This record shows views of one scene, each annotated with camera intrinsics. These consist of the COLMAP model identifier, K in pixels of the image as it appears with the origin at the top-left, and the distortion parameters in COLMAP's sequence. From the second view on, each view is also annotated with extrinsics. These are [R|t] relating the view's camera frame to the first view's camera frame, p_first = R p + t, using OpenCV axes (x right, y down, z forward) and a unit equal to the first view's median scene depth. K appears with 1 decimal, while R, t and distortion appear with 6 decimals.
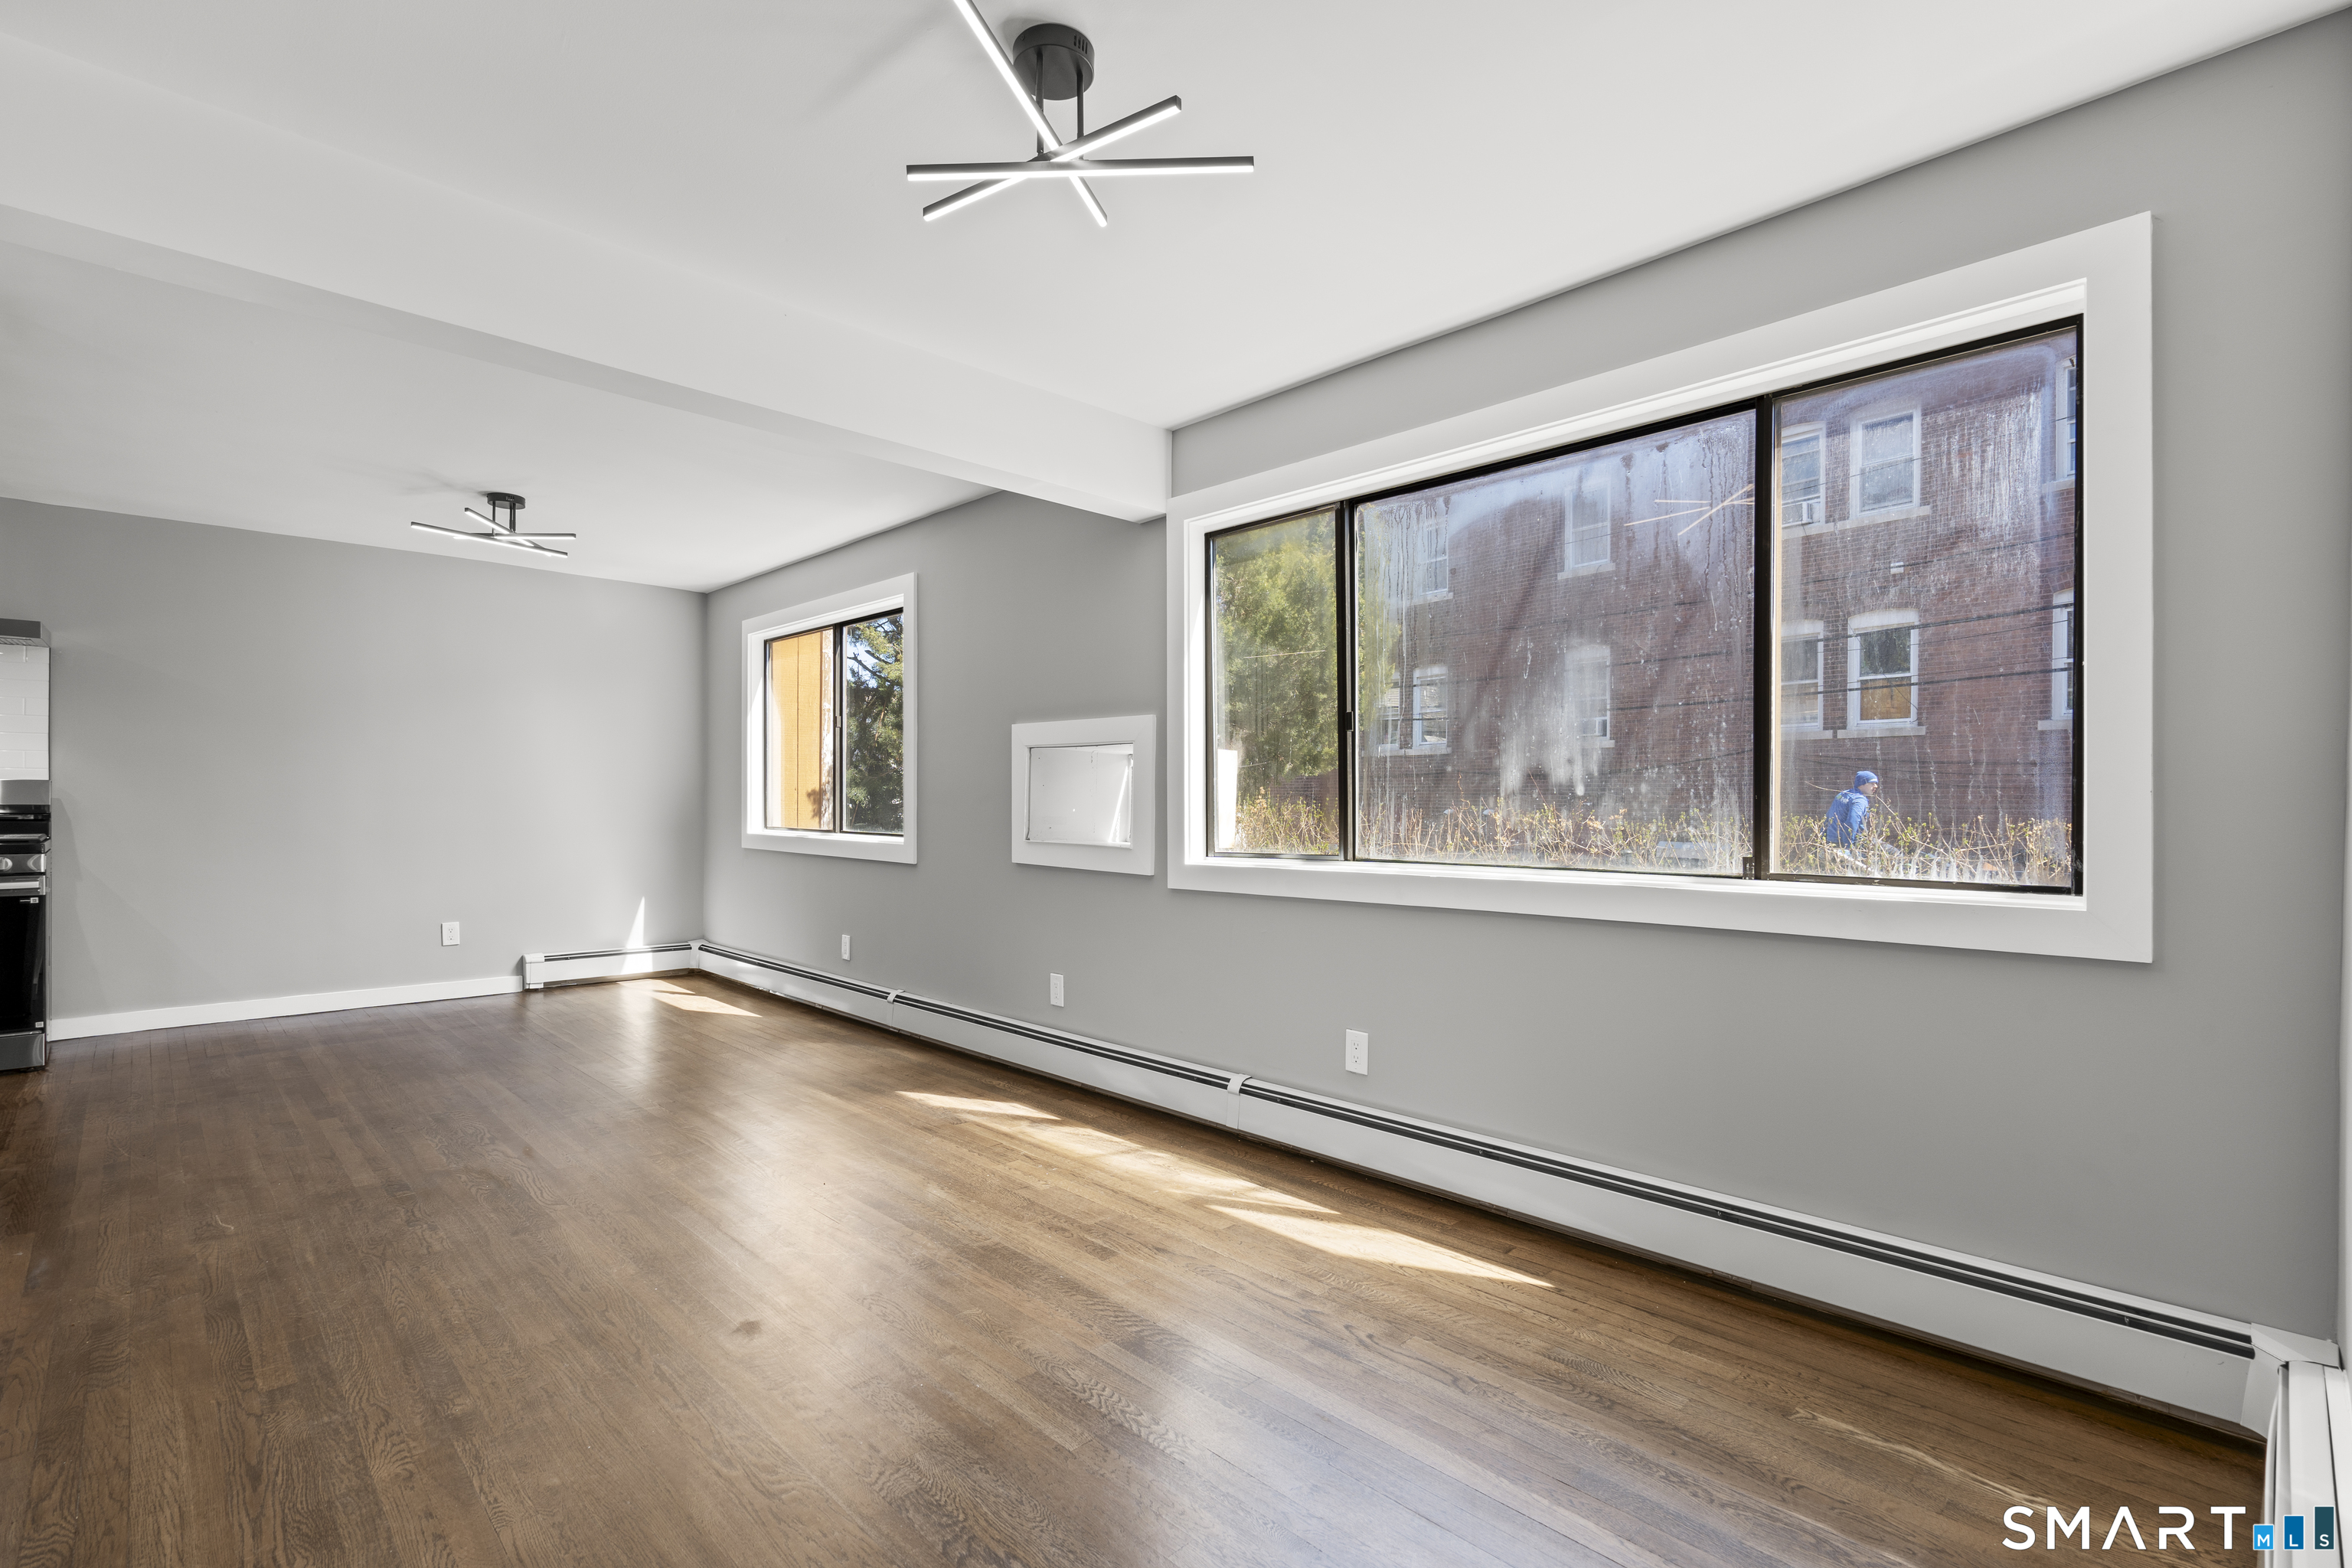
lens RADIAL K [[1068.9, 0, 1168.8], [0, 1068.9, 801.7], [0, 0, 1]] dist [-0.017022, 0.006622]
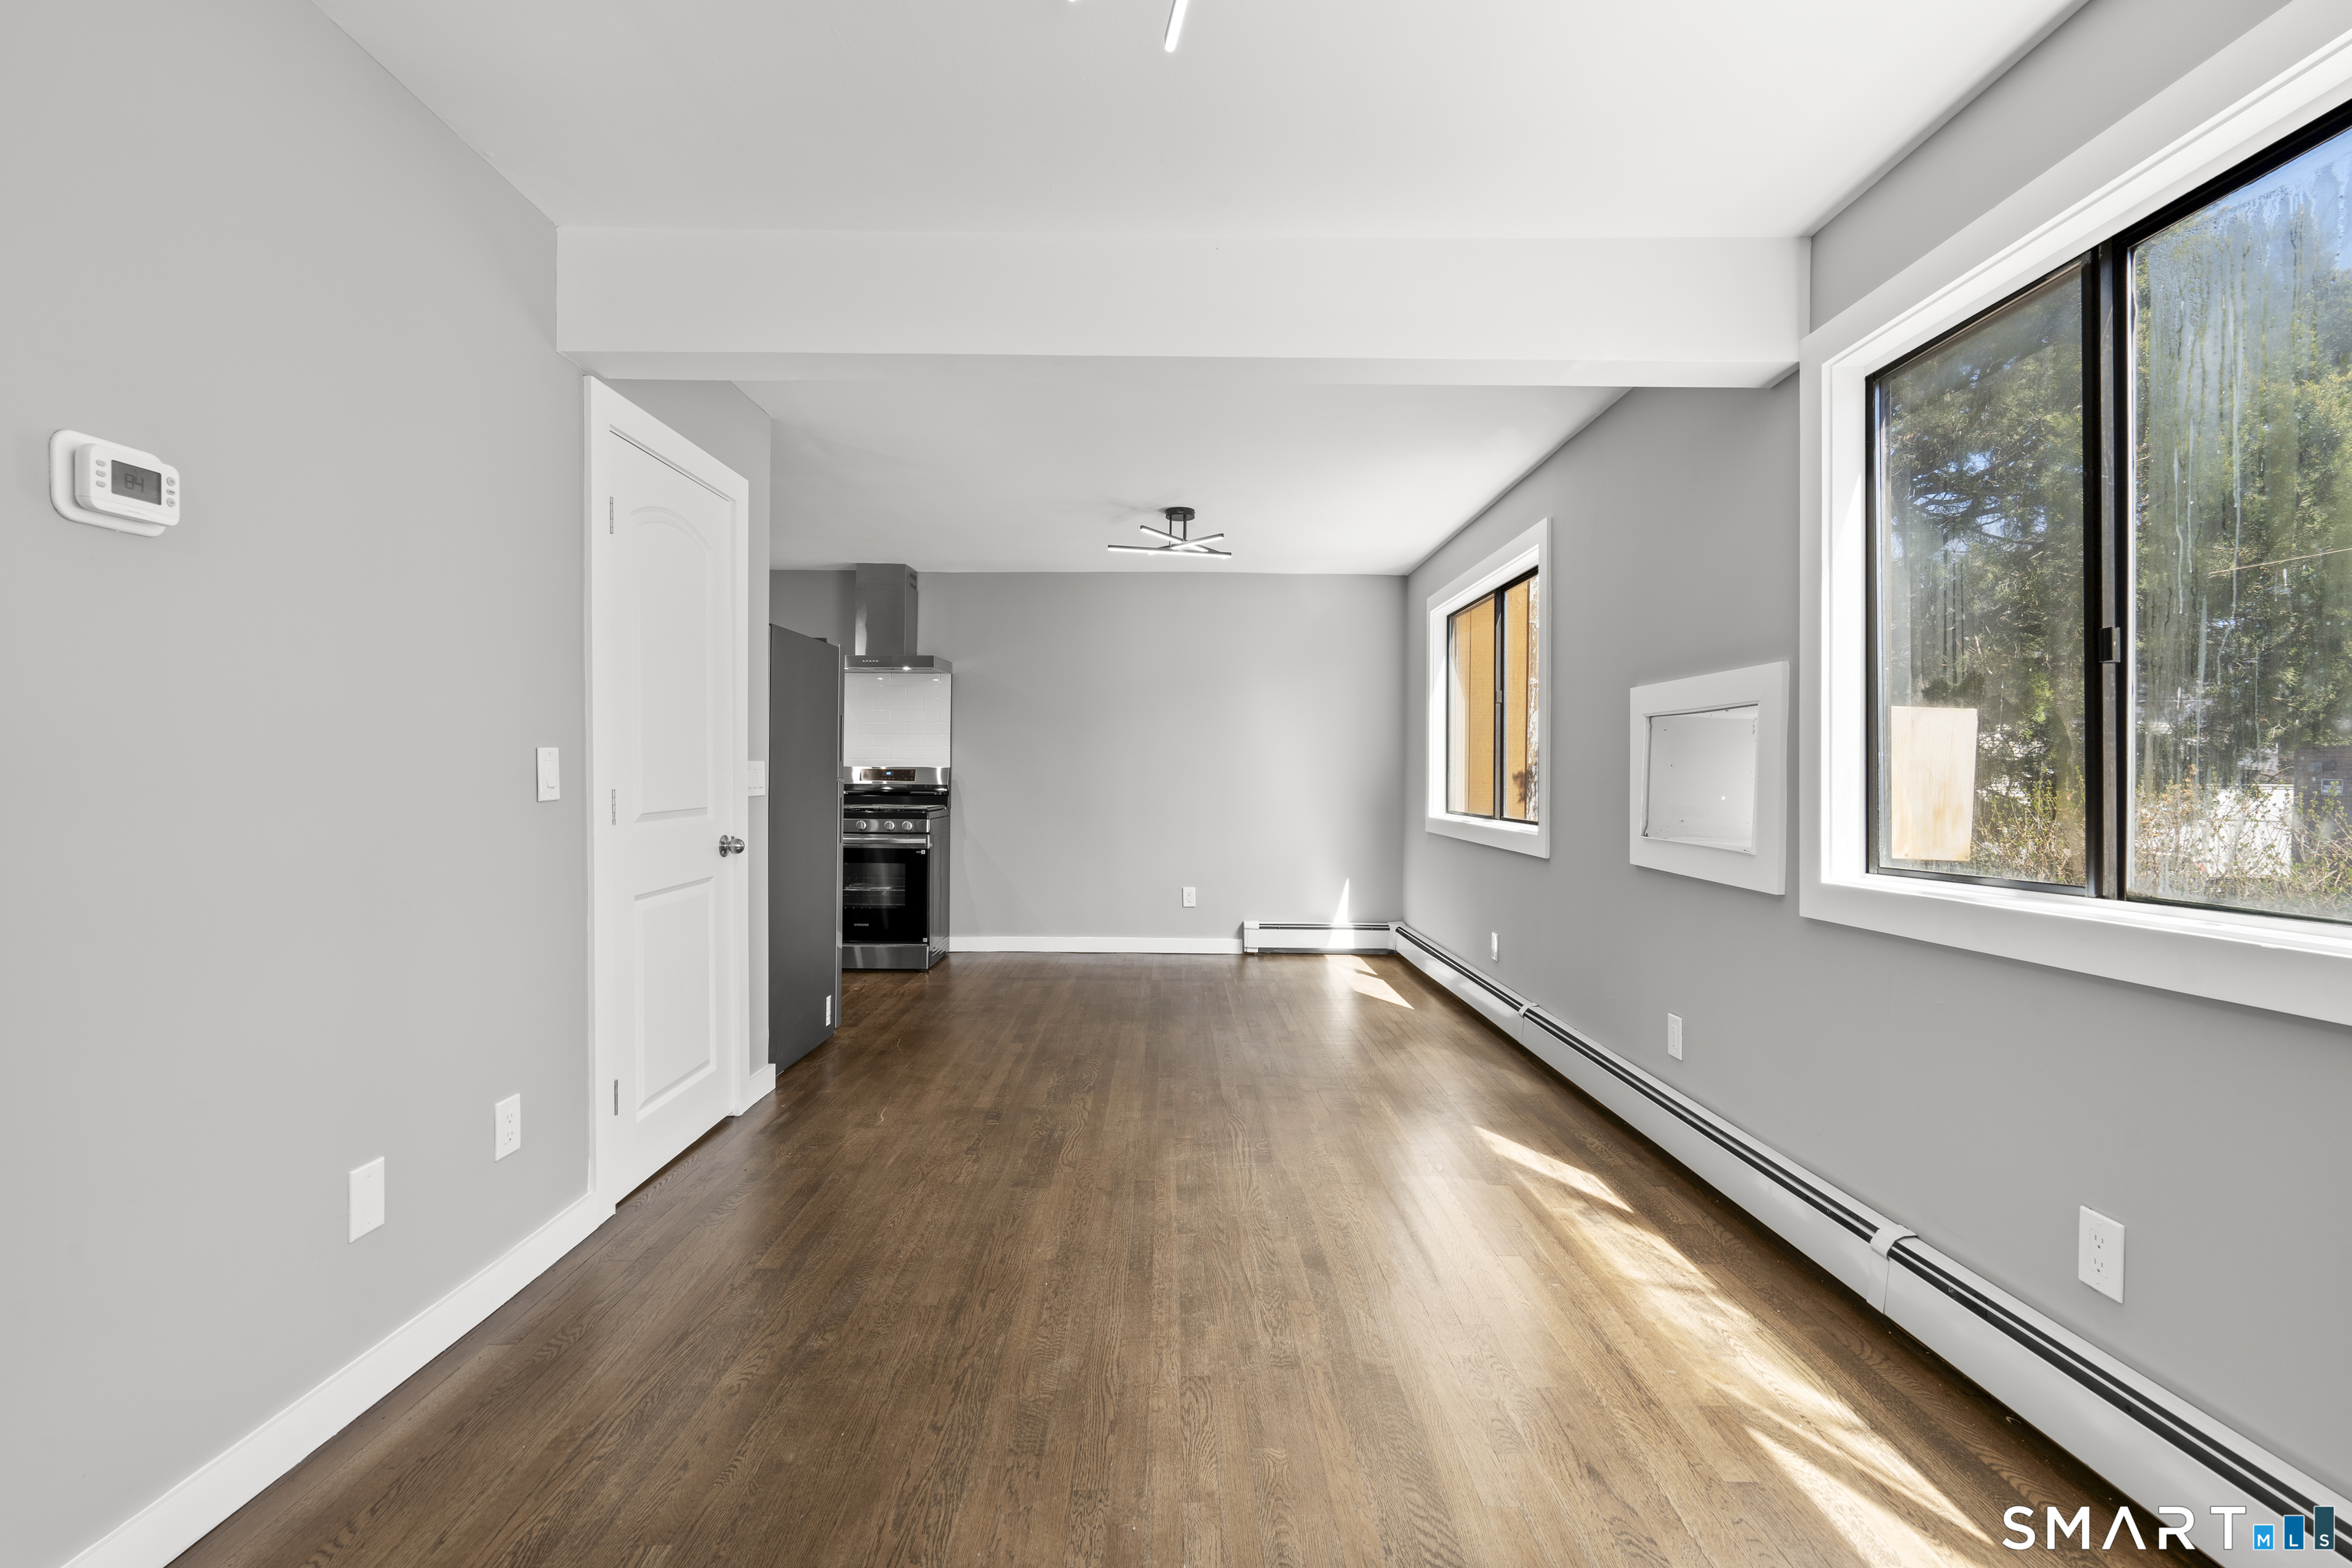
lens RADIAL K [[1053.6, 0, 1176.0], [0, 1053.6, 784.0], [0, 0, 1]] dist [-0.014739, 0.005209]
pose [[0.721153, 0.004427, -0.692761, 0.170415], [-0.004559, 0.999988, 0.001645, -0.002030], [0.692760, 0.001972, 0.721165, 0.243487]]
